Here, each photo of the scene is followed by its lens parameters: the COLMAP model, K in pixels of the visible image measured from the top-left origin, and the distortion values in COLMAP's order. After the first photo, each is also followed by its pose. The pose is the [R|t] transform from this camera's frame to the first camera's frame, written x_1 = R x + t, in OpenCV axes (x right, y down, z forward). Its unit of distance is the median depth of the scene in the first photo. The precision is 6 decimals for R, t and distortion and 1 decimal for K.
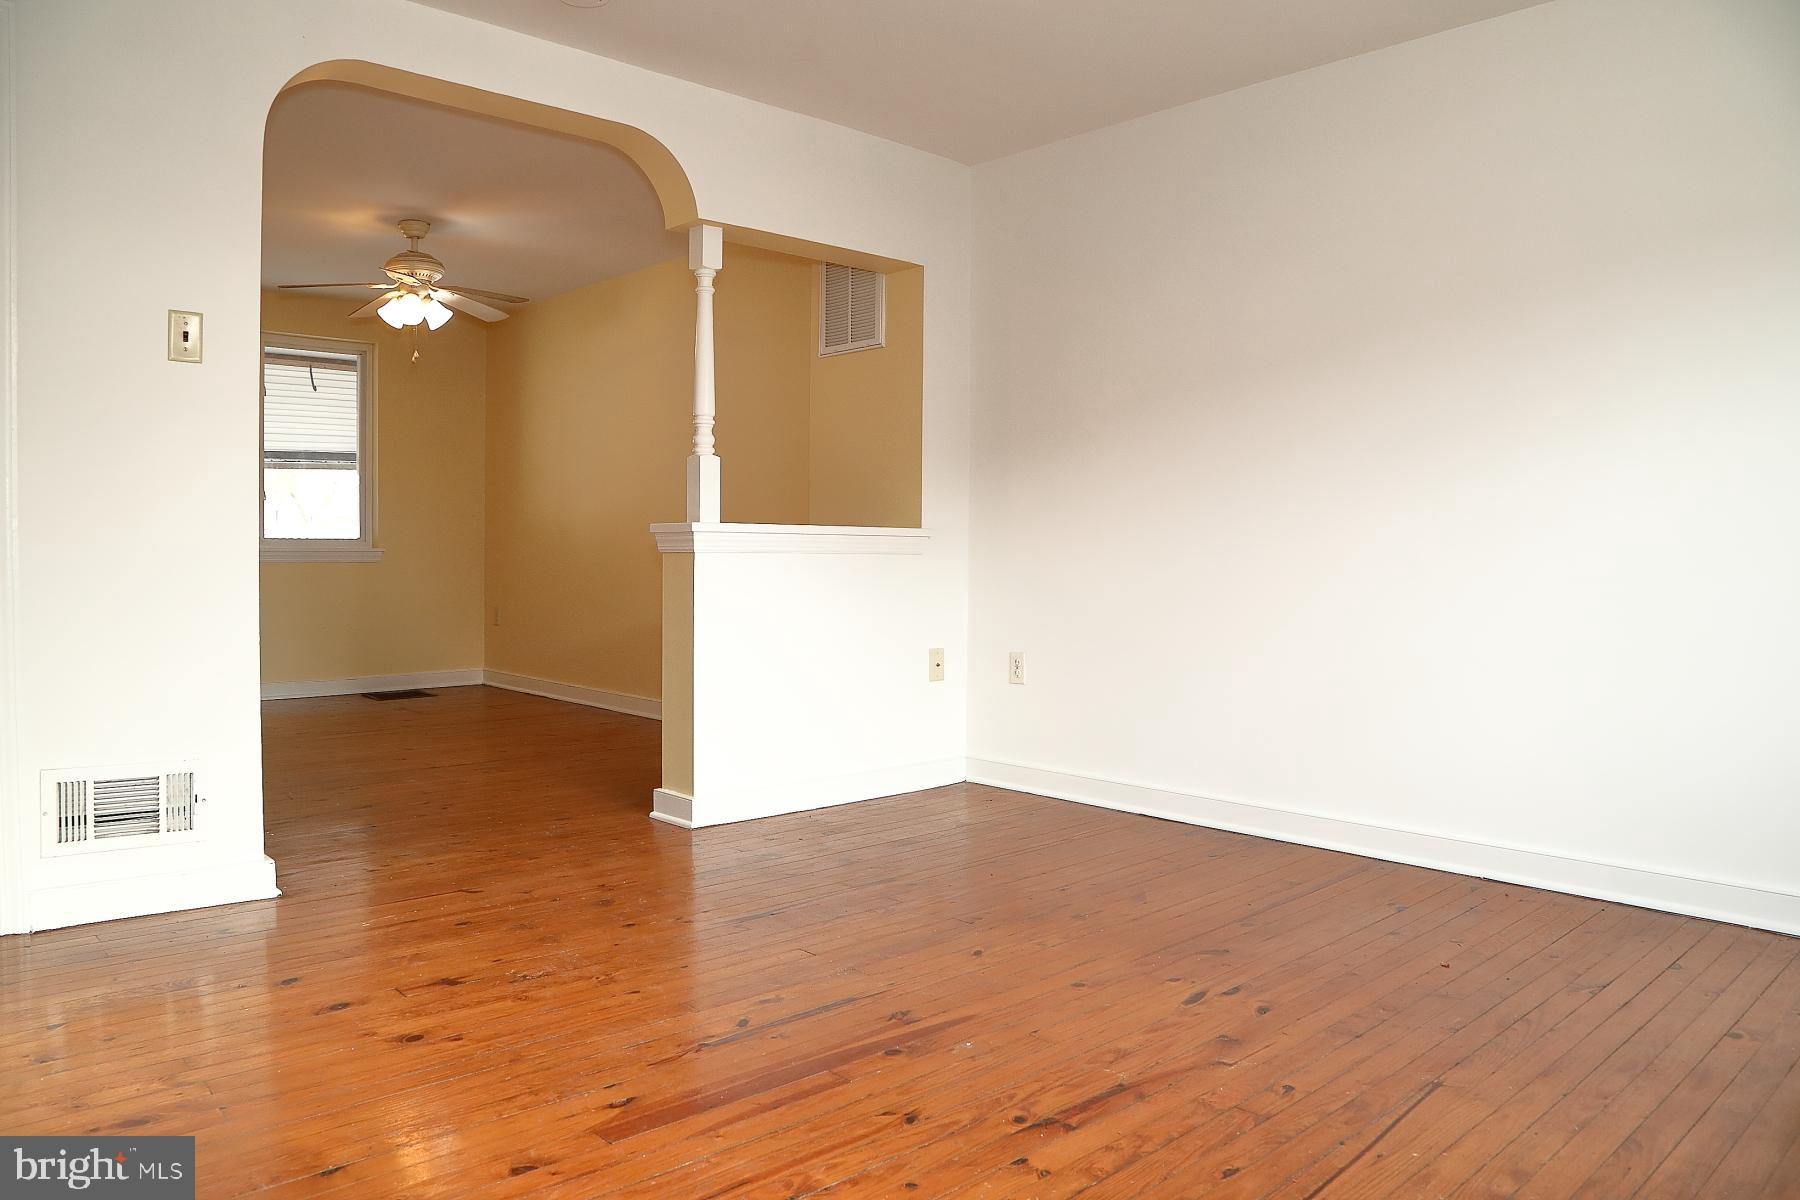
lens RADIAL K [[1271.1, 0, 902.0], [0, 1271.1, 556.4], [0, 0, 1]] dist [-0.093323, 0.072110]
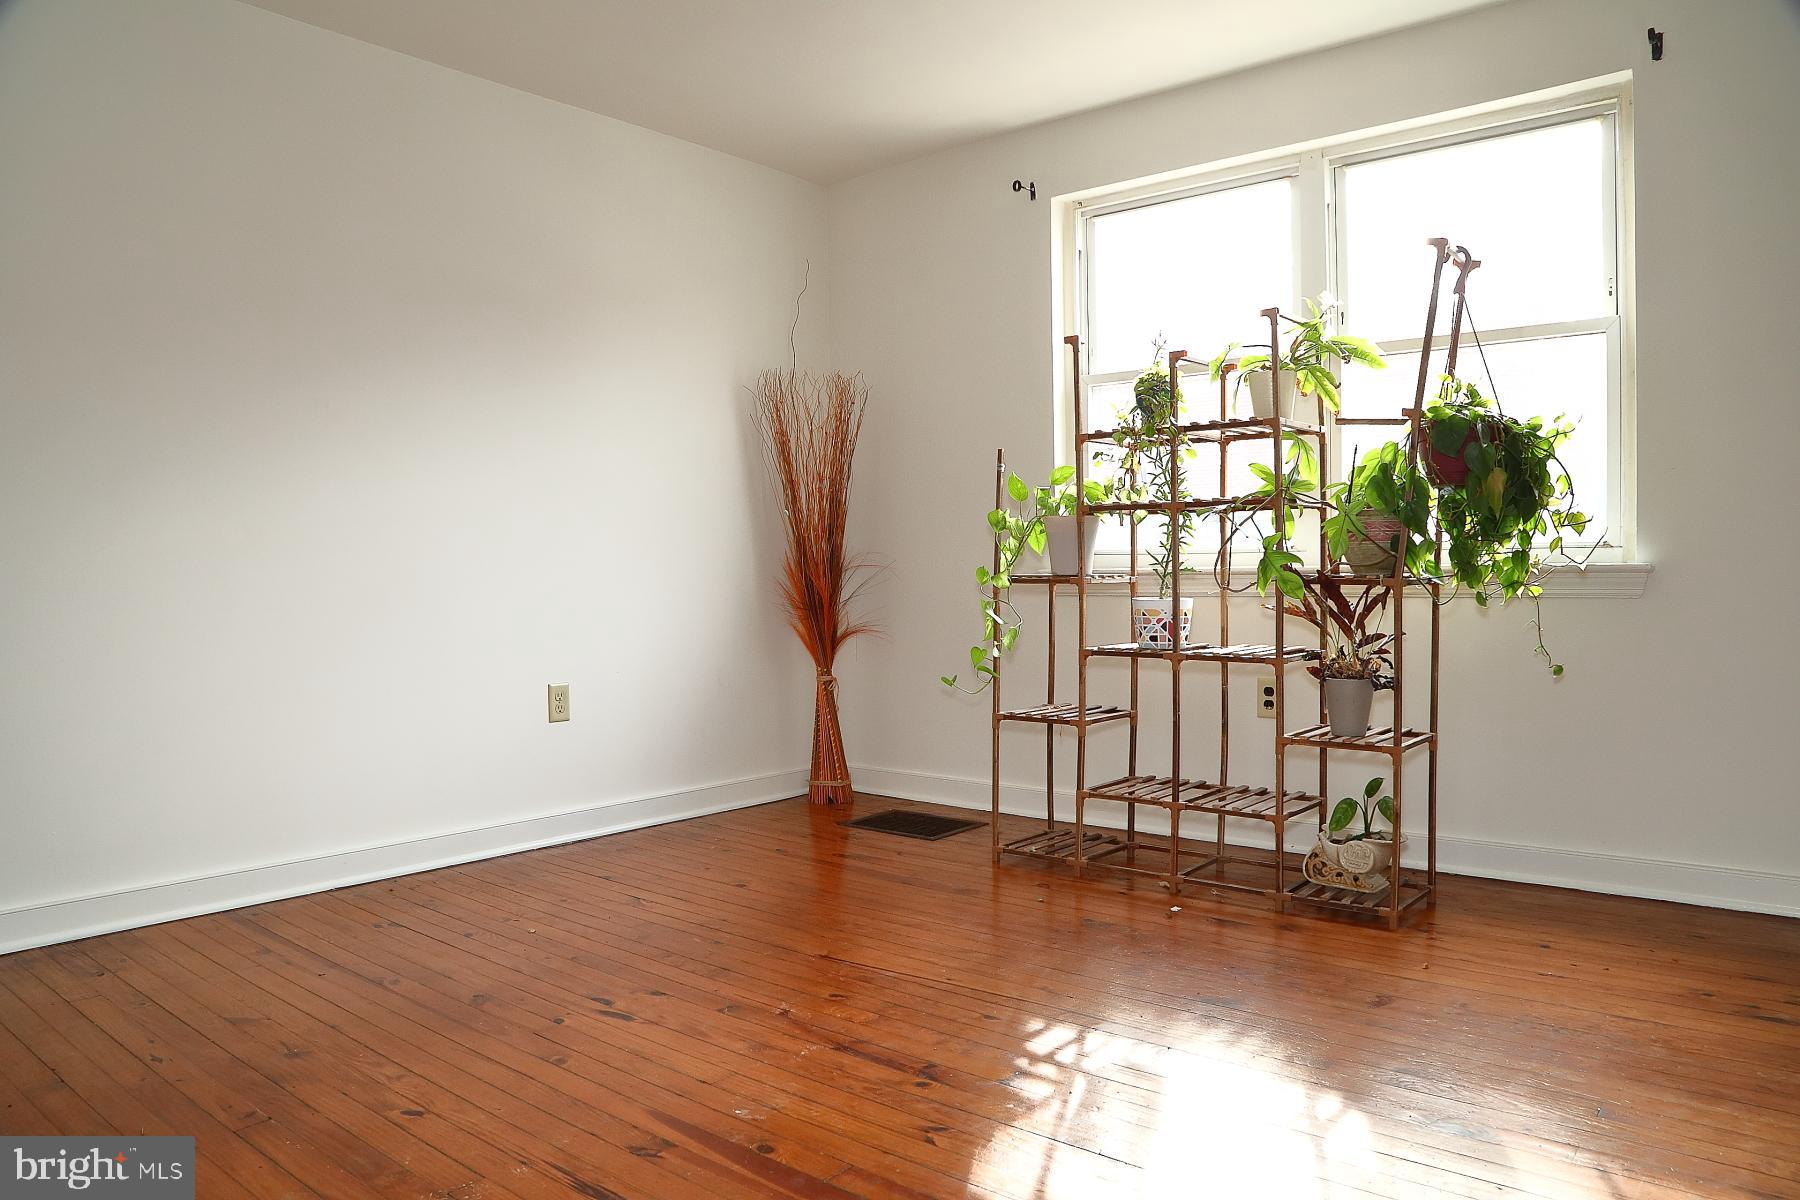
lens RADIAL K [[1271.1, 0, 902.0], [0, 1271.1, 556.4], [0, 0, 1]] dist [-0.093323, 0.072110]
pose [[-0.129050, -0.000992, 0.991638, -0.750843], [0.008292, 0.999963, 0.002079, -0.005480], [-0.991603, 0.008491, -0.129037, 0.887607]]
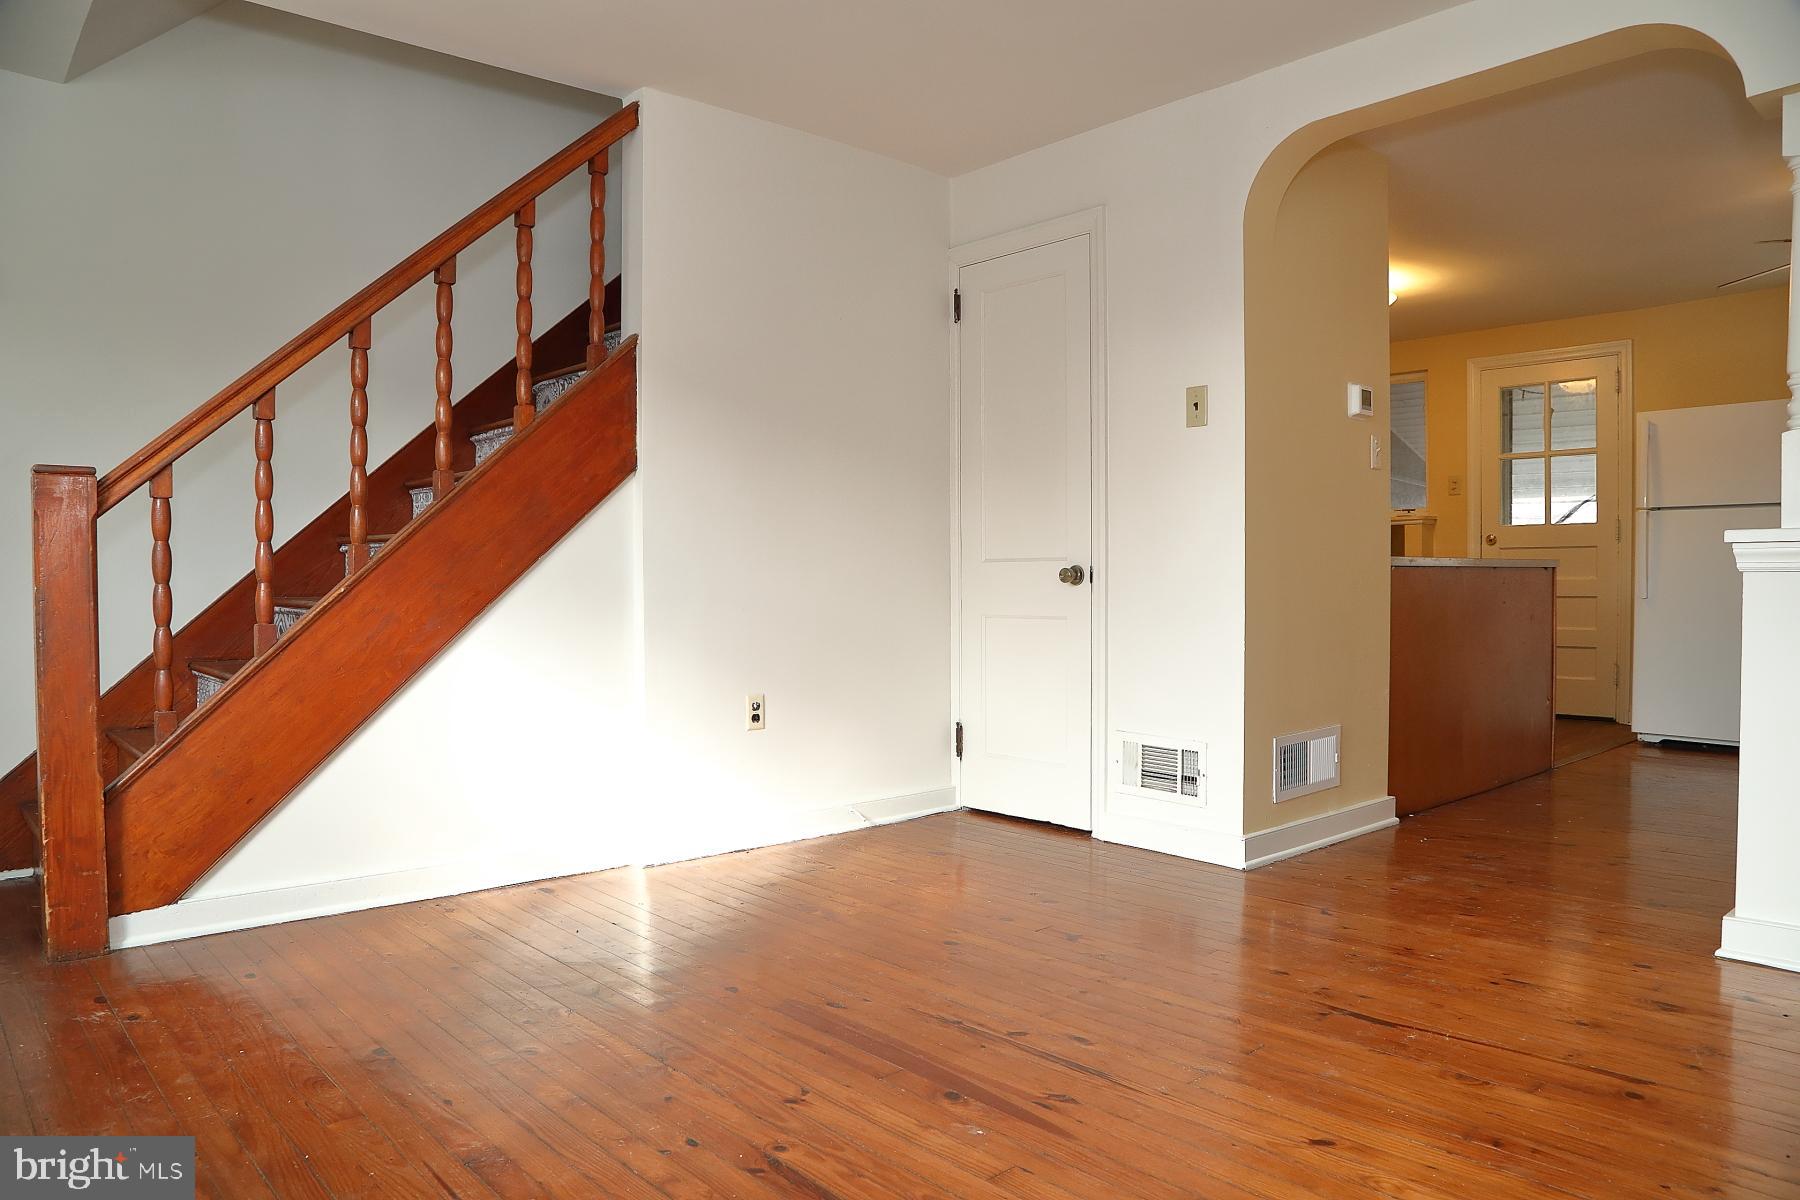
lens RADIAL K [[1234.0, 0, 902.0], [0, 1234.0, 609.8], [0, 0, 1]] dist [-0.113837, 0.065677]
pose [[-0.033262, 0.011718, -0.999378, 0.788542], [0.000076, 0.999931, 0.011722, 0.017573], [0.999447, 0.000314, -0.033260, 0.869215]]
